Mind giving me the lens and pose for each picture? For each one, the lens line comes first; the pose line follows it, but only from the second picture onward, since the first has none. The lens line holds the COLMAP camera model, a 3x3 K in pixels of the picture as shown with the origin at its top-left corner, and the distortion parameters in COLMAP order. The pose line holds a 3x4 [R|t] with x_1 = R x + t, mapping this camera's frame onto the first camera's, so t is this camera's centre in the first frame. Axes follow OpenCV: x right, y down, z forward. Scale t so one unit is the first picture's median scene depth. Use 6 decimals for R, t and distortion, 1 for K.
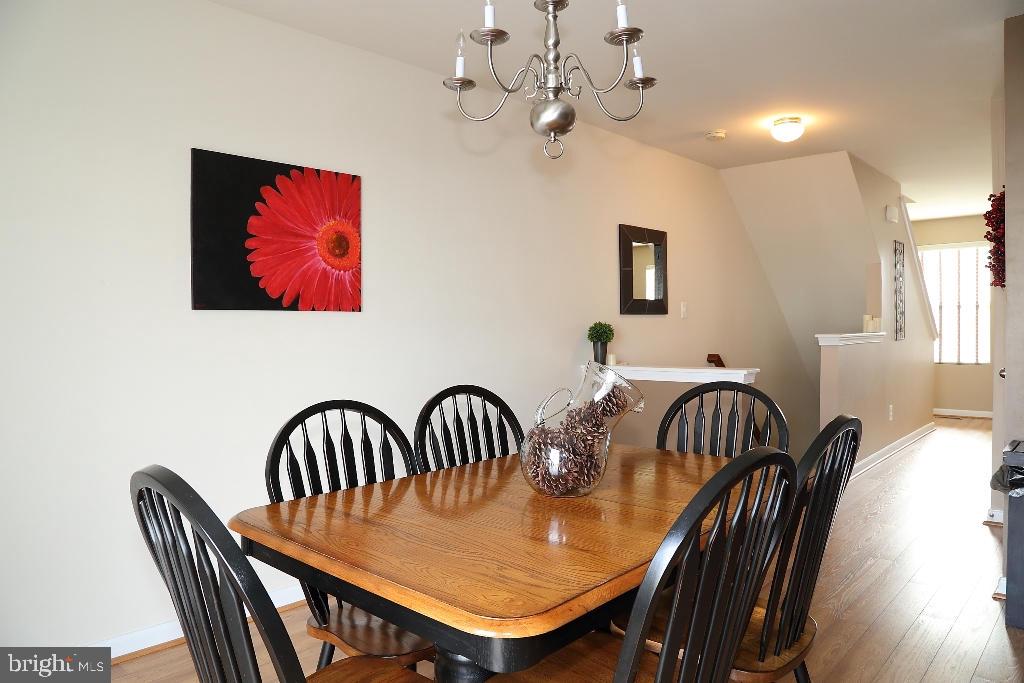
lens RADIAL K [[710.5, 0, 513.1], [0, 710.5, 344.4], [0, 0, 1]] dist [-0.127404, 0.069009]
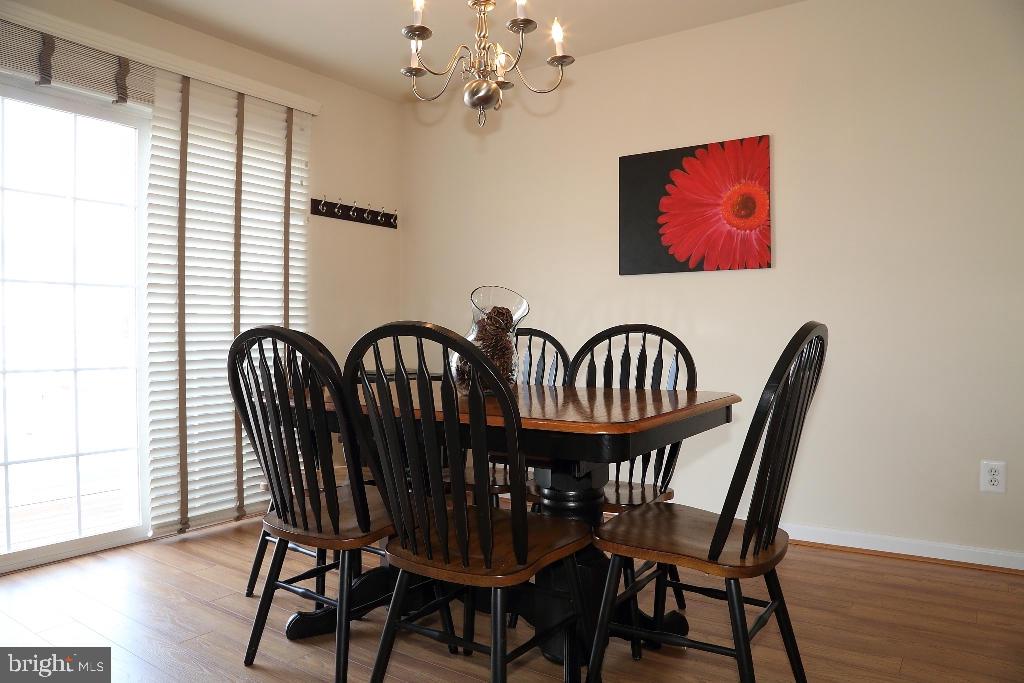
lens RADIAL K [[710.5, 0, 513.1], [0, 710.5, 344.4], [0, 0, 1]] dist [-0.127404, 0.069009]
pose [[0.139692, 0.014892, -0.990083, 0.777174], [-0.024296, 0.999637, 0.011608, 0.065168], [0.989897, 0.022433, 0.140003, 0.532574]]
